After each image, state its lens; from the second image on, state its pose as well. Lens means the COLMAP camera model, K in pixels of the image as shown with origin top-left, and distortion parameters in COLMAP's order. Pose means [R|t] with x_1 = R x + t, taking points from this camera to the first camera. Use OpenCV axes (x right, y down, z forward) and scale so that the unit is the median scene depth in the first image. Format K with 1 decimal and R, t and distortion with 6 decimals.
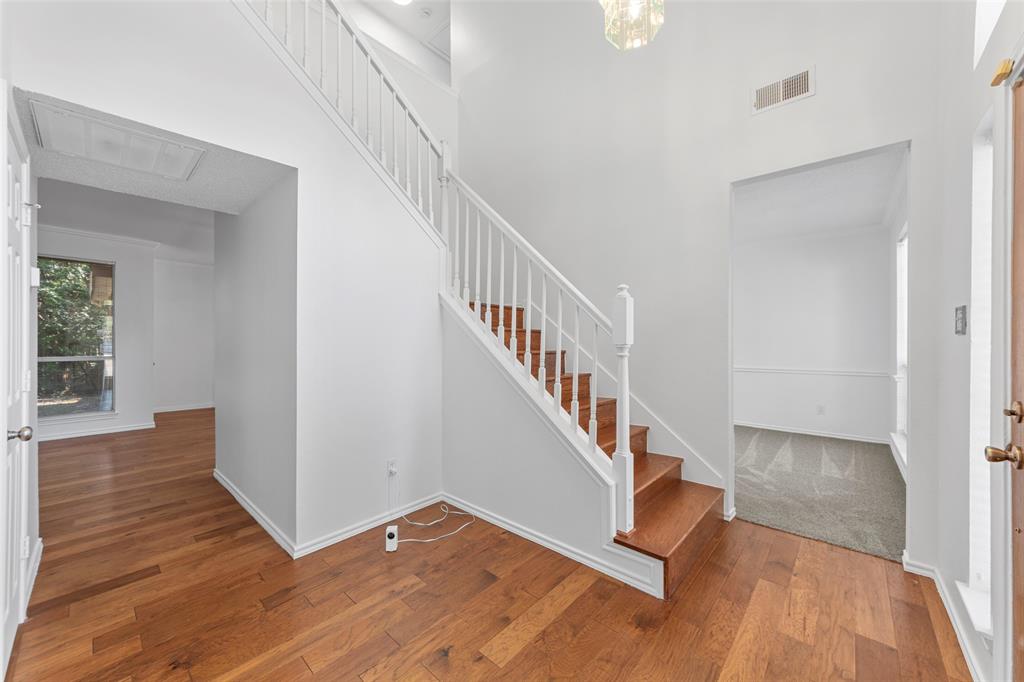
lens RADIAL K [[368.7, 0, 515.3], [0, 368.7, 343.1], [0, 0, 1]] dist [-0.008769, 0.002045]
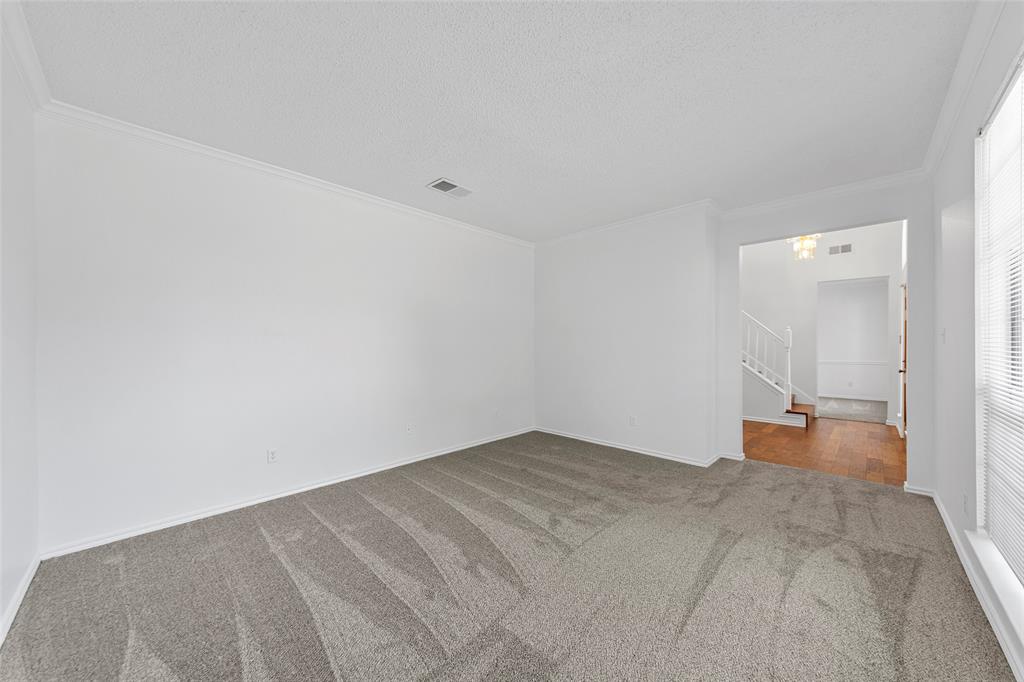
lens RADIAL K [[368.7, 0, 511.9], [0, 368.7, 344.3], [0, 0, 1]] dist [-0.008769, 0.002045]
pose [[0.999439, -0.000572, -0.033499, -1.577522], [0.000620, 0.999999, 0.001430, -0.017244], [0.033499, -0.001450, 0.999438, -1.748266]]
